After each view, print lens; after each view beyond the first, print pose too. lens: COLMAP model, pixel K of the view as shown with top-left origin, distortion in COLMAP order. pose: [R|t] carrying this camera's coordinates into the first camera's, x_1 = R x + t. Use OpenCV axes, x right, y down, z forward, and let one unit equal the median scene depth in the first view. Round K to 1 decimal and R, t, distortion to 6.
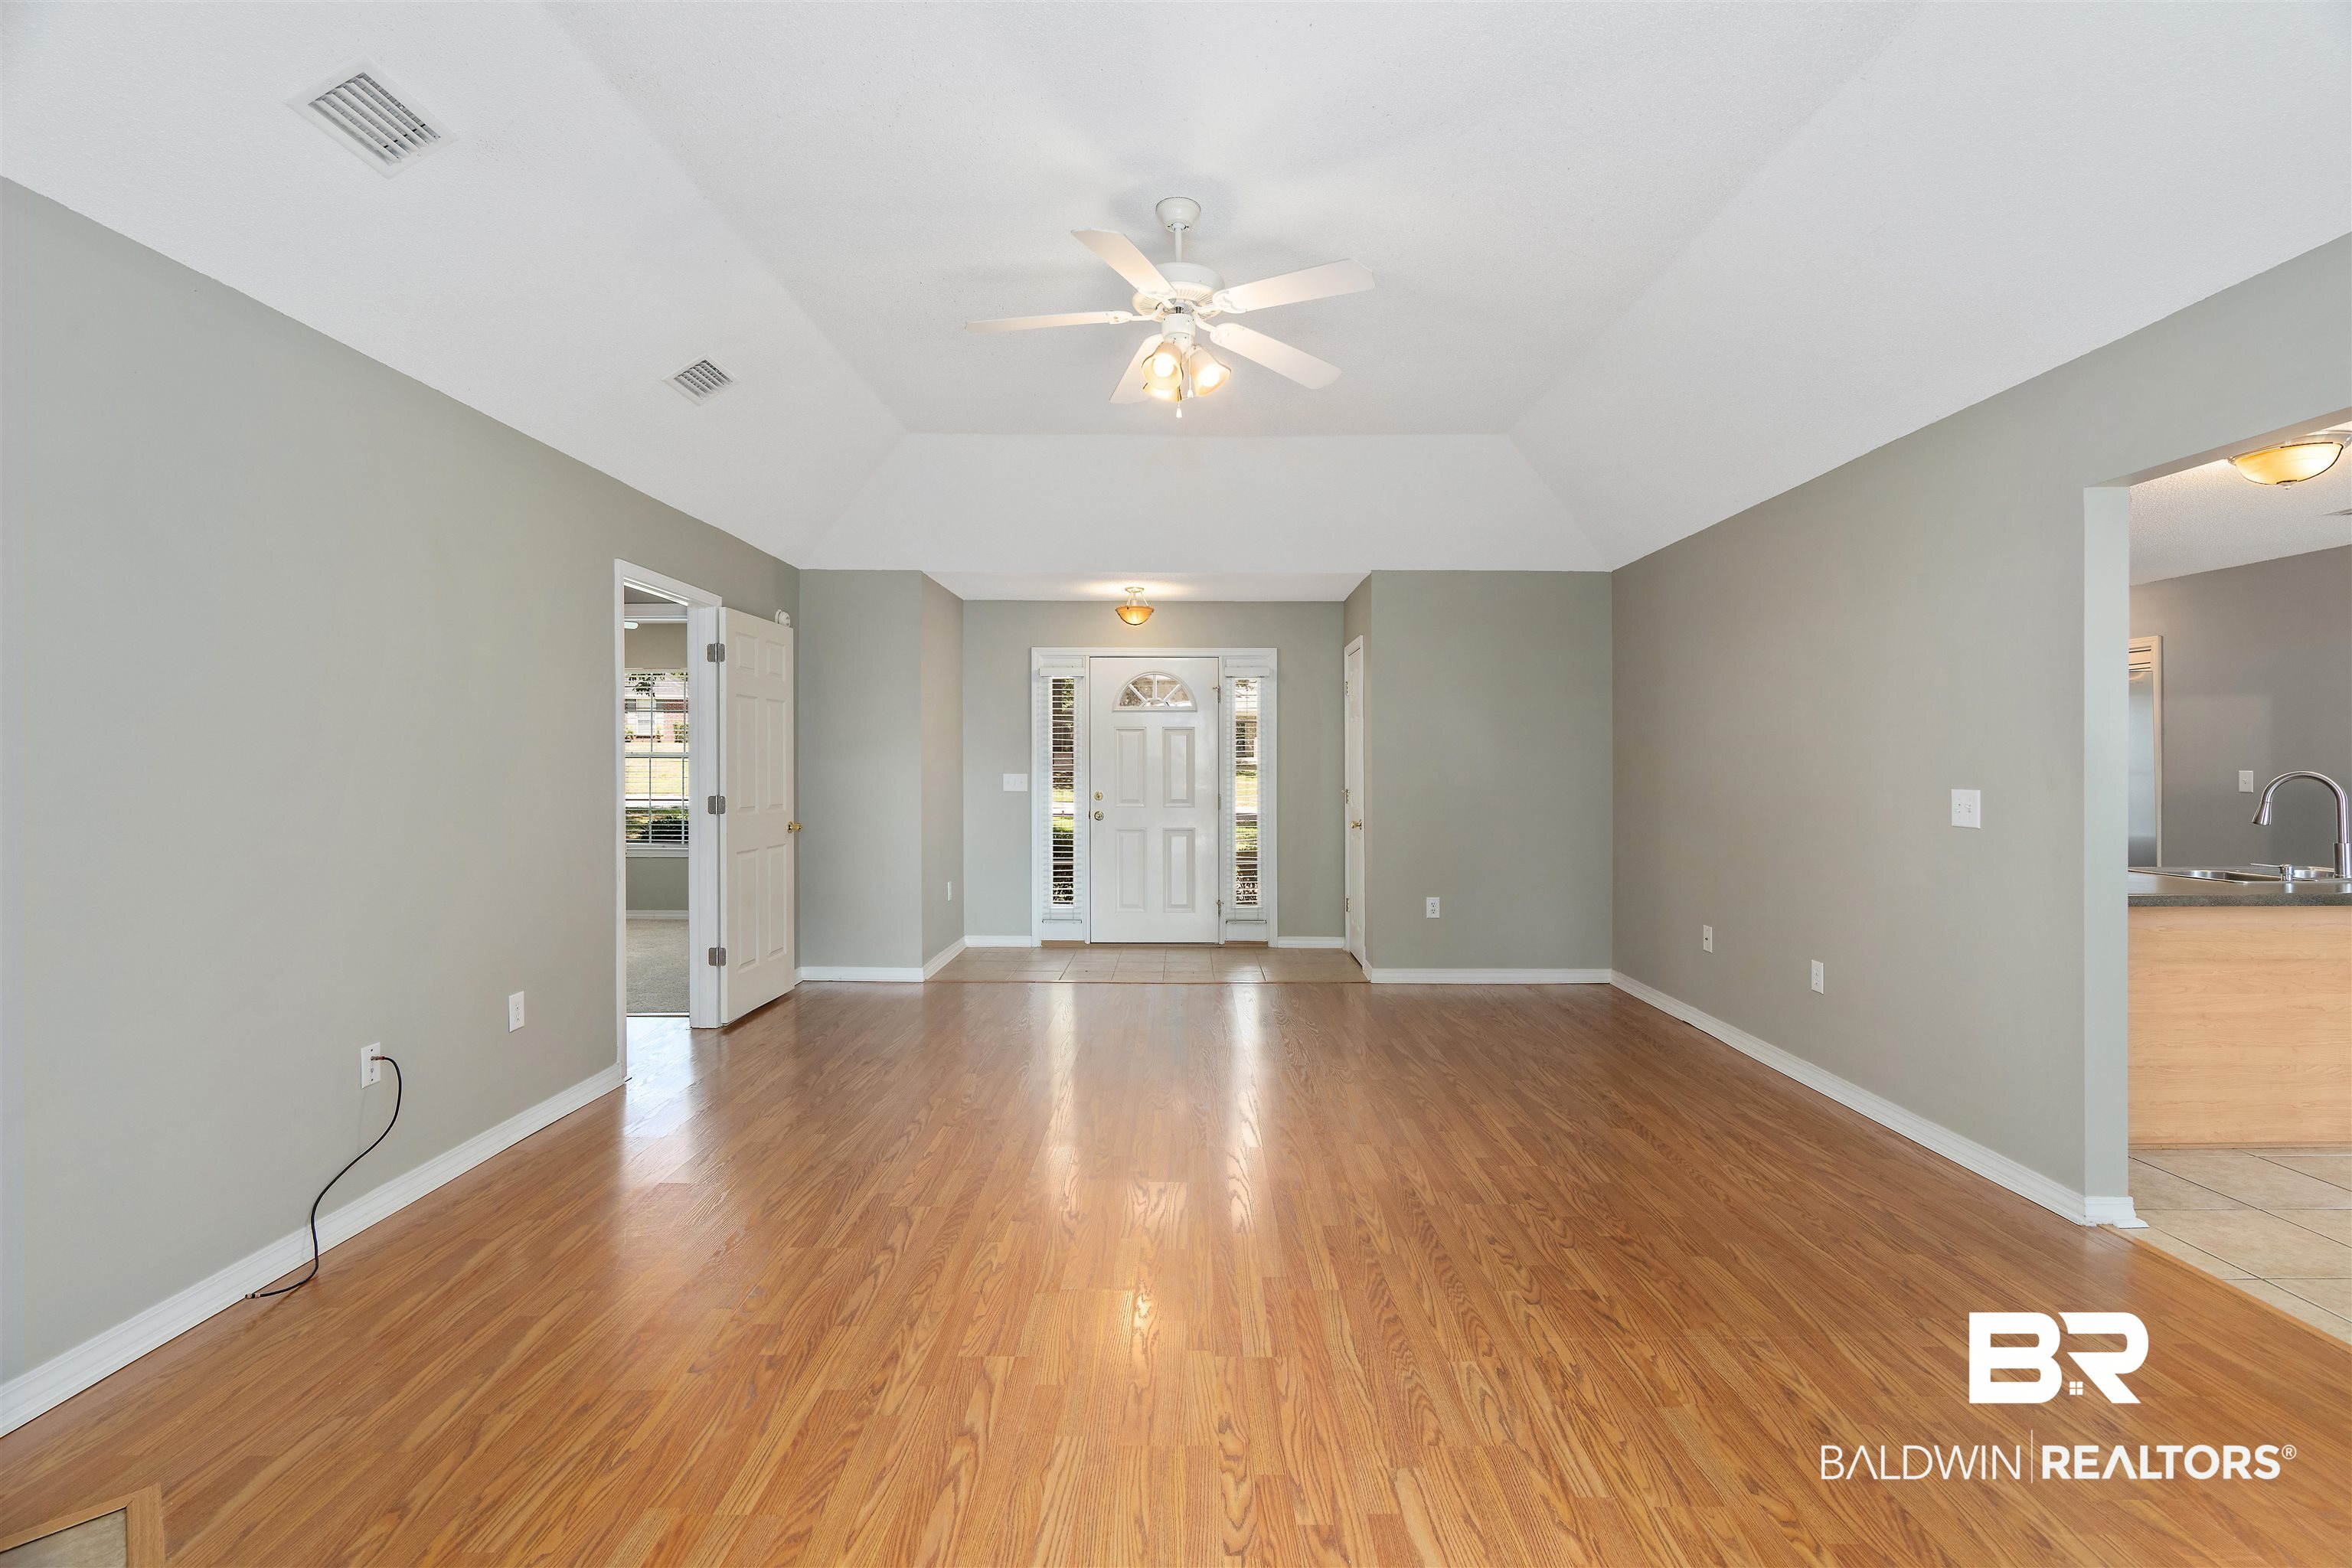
lens RADIAL K [[1066.5, 0, 1181.1], [0, 1066.5, 785.3], [0, 0, 1]] dist [-0.013534, 0.004608]
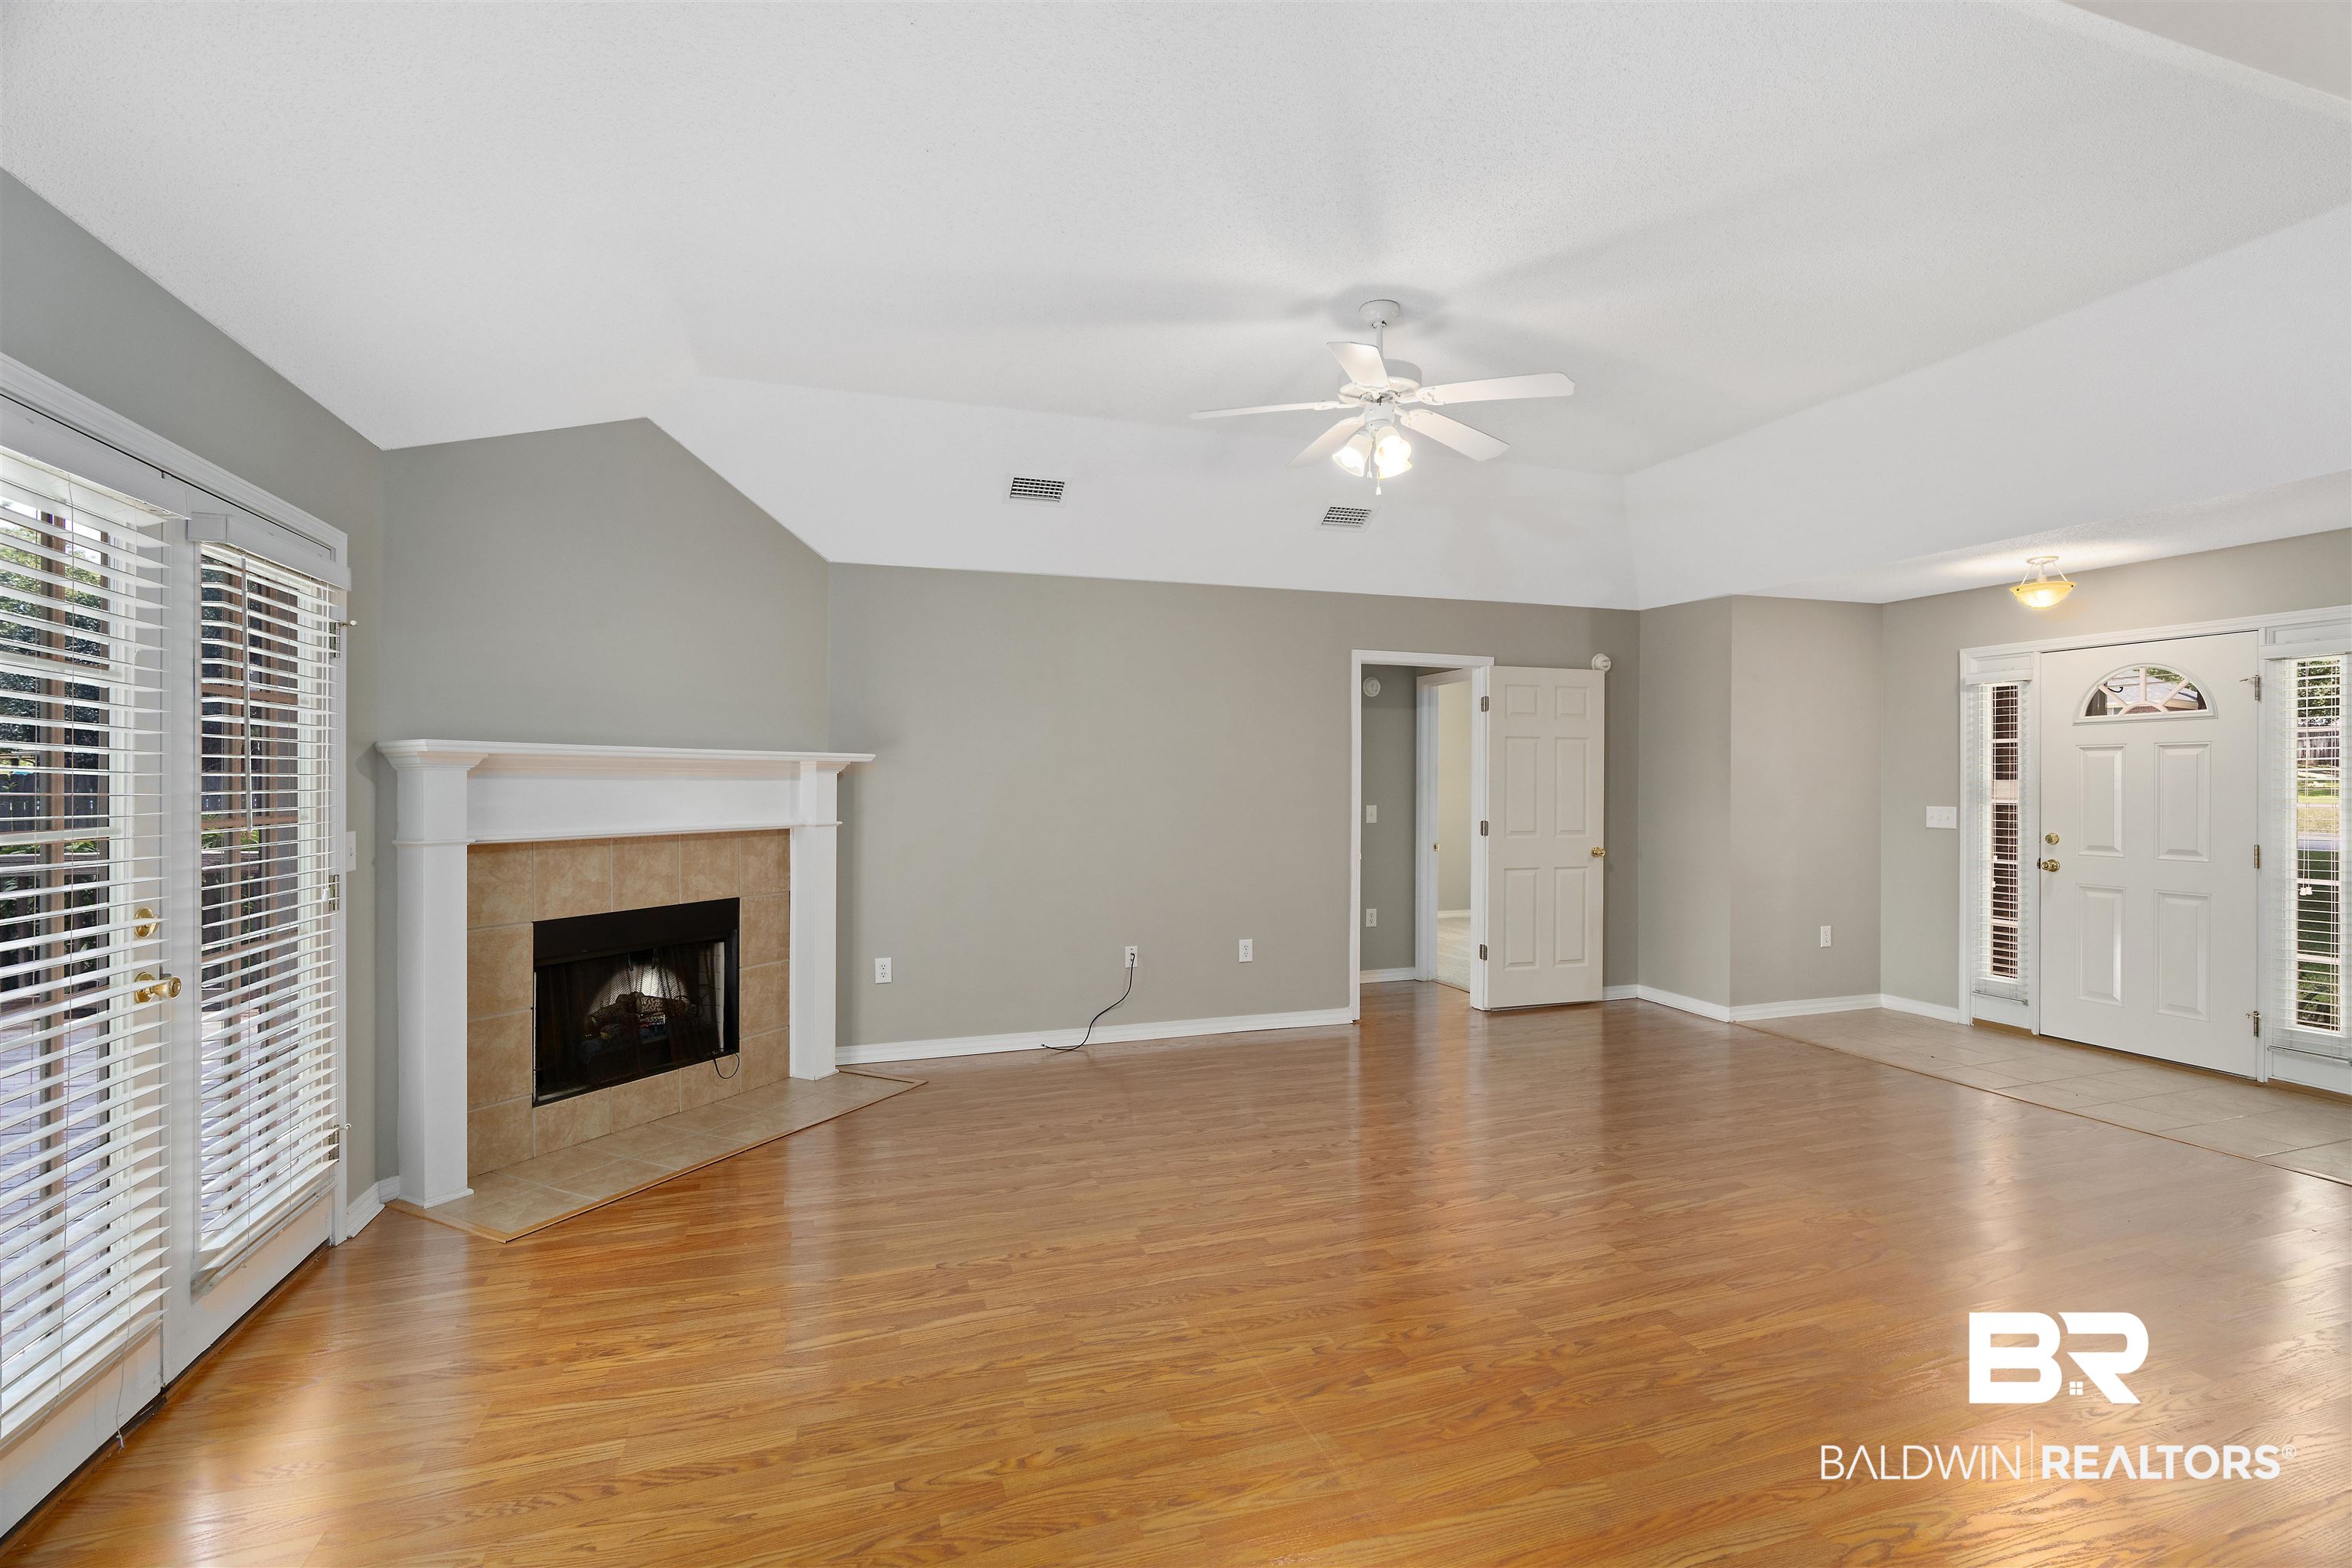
lens RADIAL K [[1066.5, 0, 1181.1], [0, 1066.5, 785.3], [0, 0, 1]] dist [-0.013534, 0.004608]
pose [[0.323689, 0.000775, -0.946163, 0.962823], [-0.017015, 0.999843, -0.005002, -0.029802], [0.946010, 0.017718, 0.323651, 0.424621]]
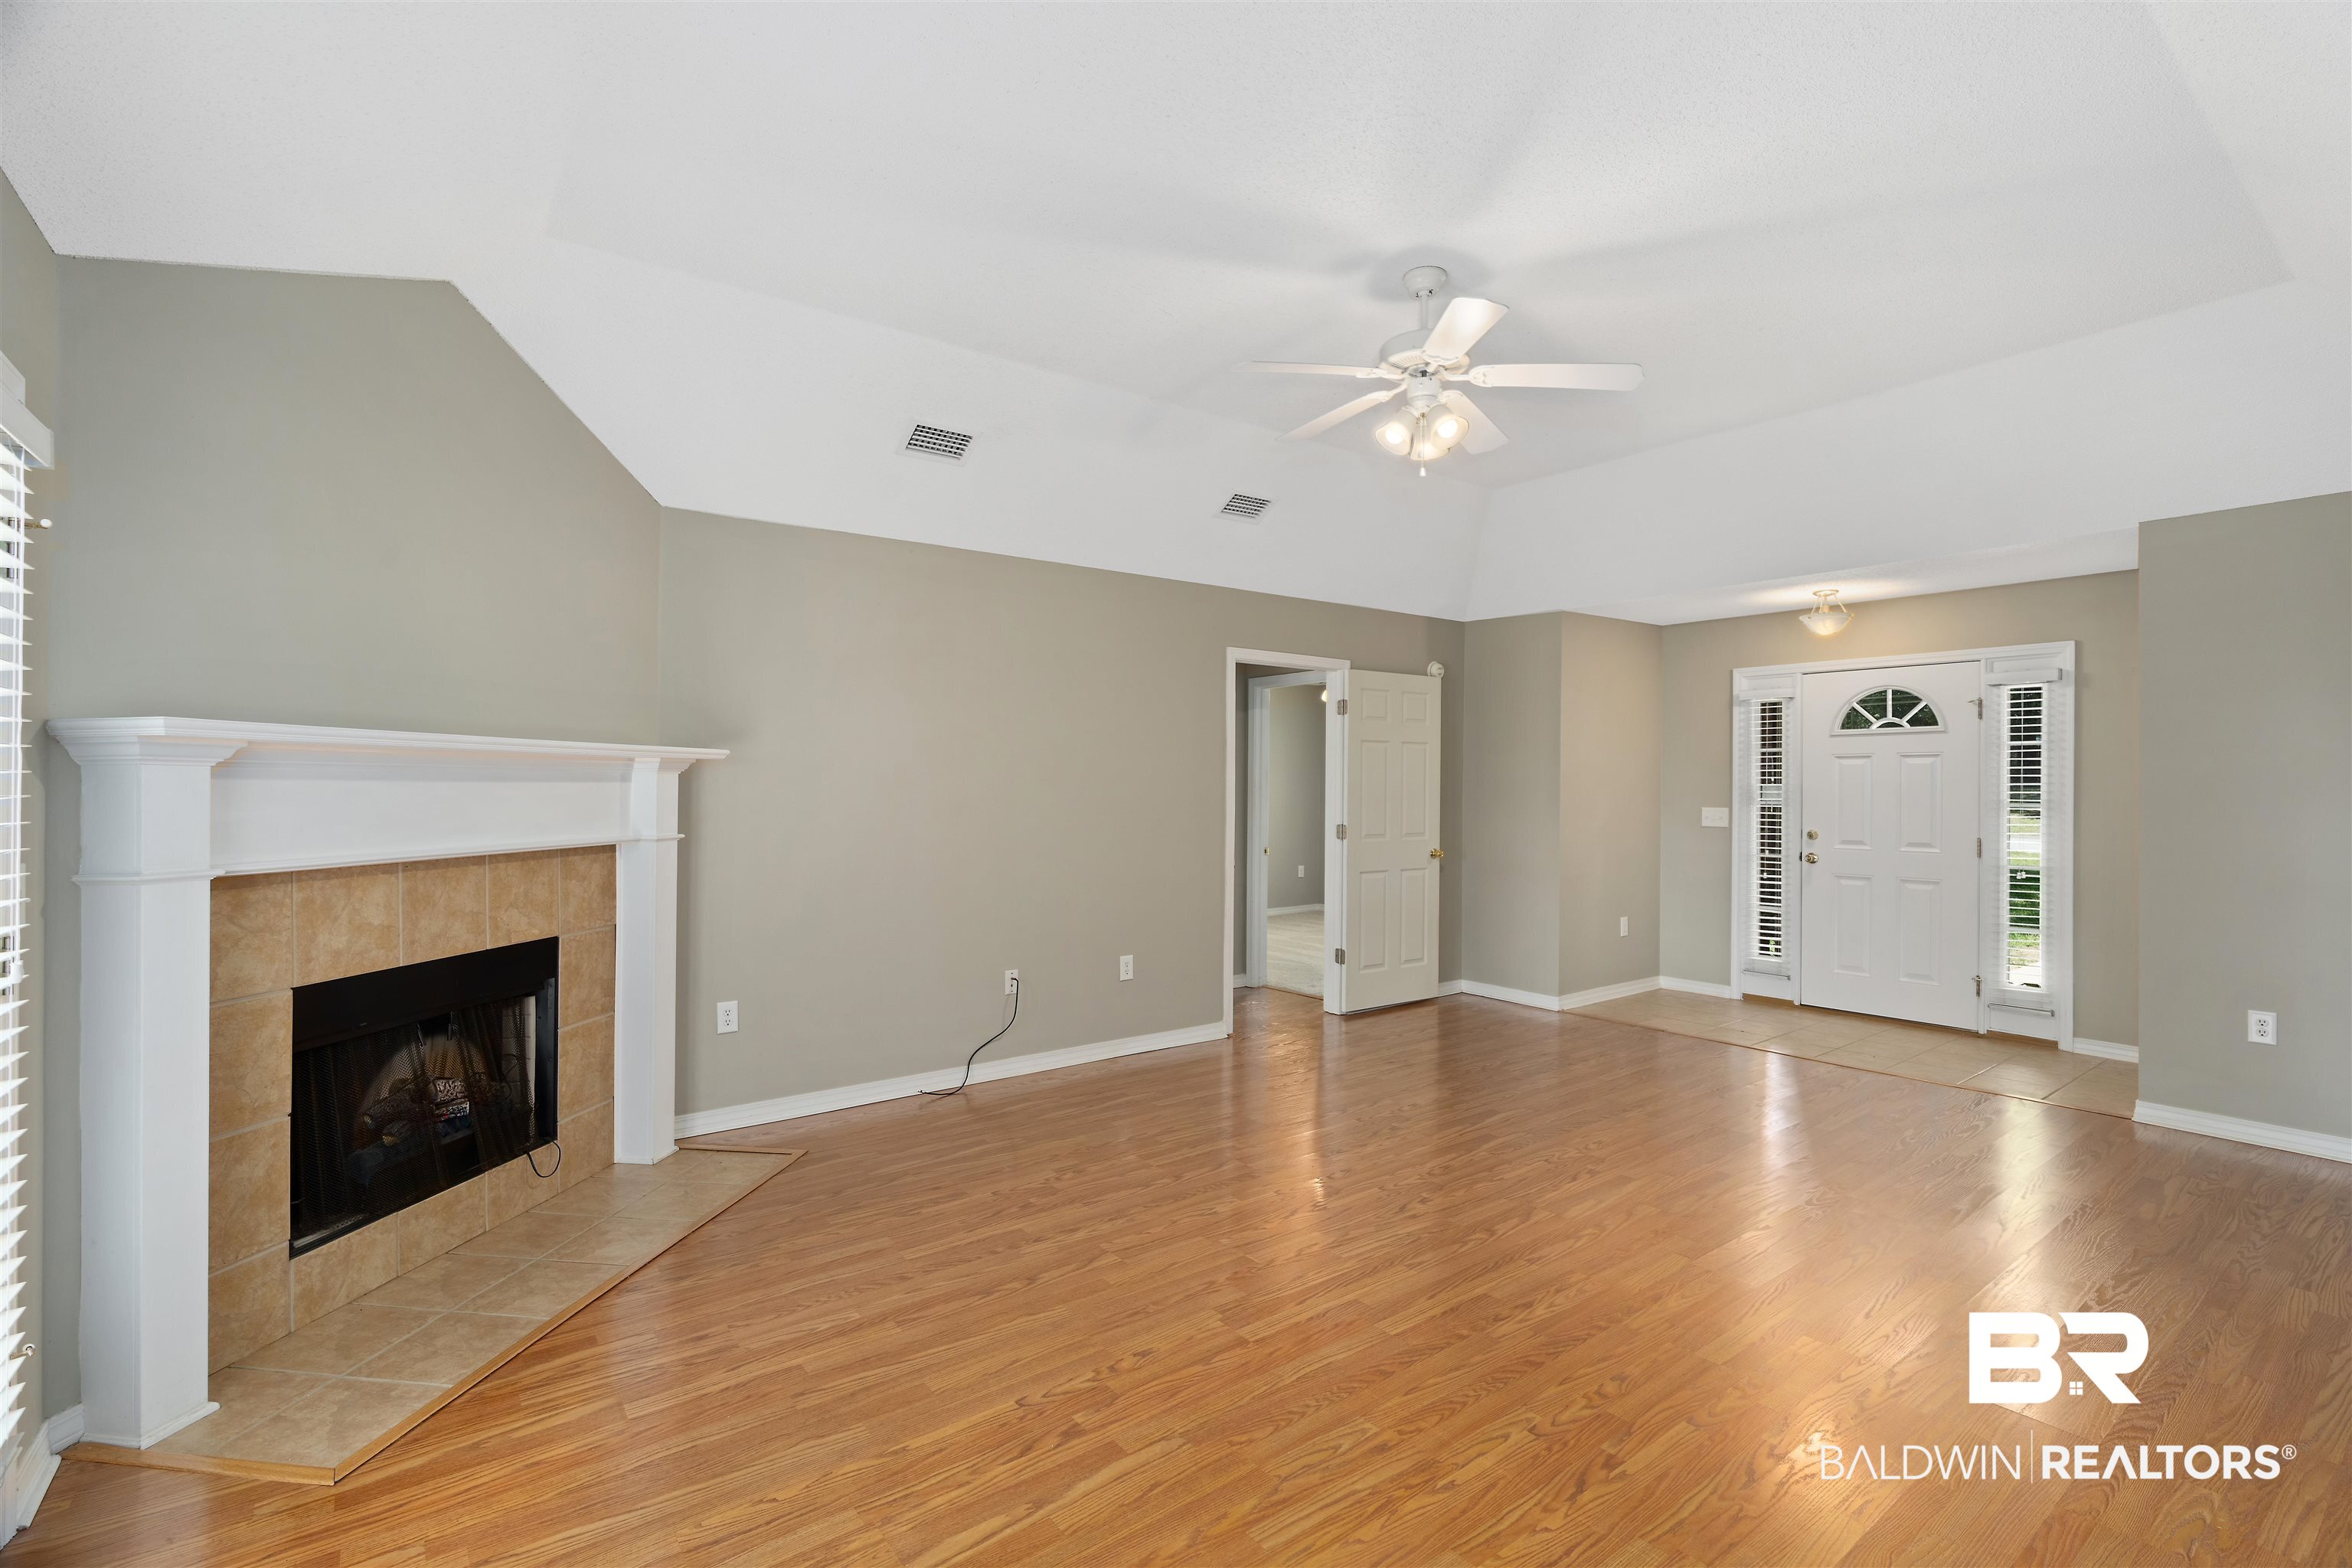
lens RADIAL K [[1059.5, 0, 1178.4], [0, 1059.5, 786.4], [0, 0, 1]] dist [-0.010427, 0.003580]
pose [[0.605360, -0.000772, -0.795951, 0.660005], [-0.014717, 0.999818, -0.012162, -0.025295], [0.795816, 0.019076, 0.605239, 0.176425]]
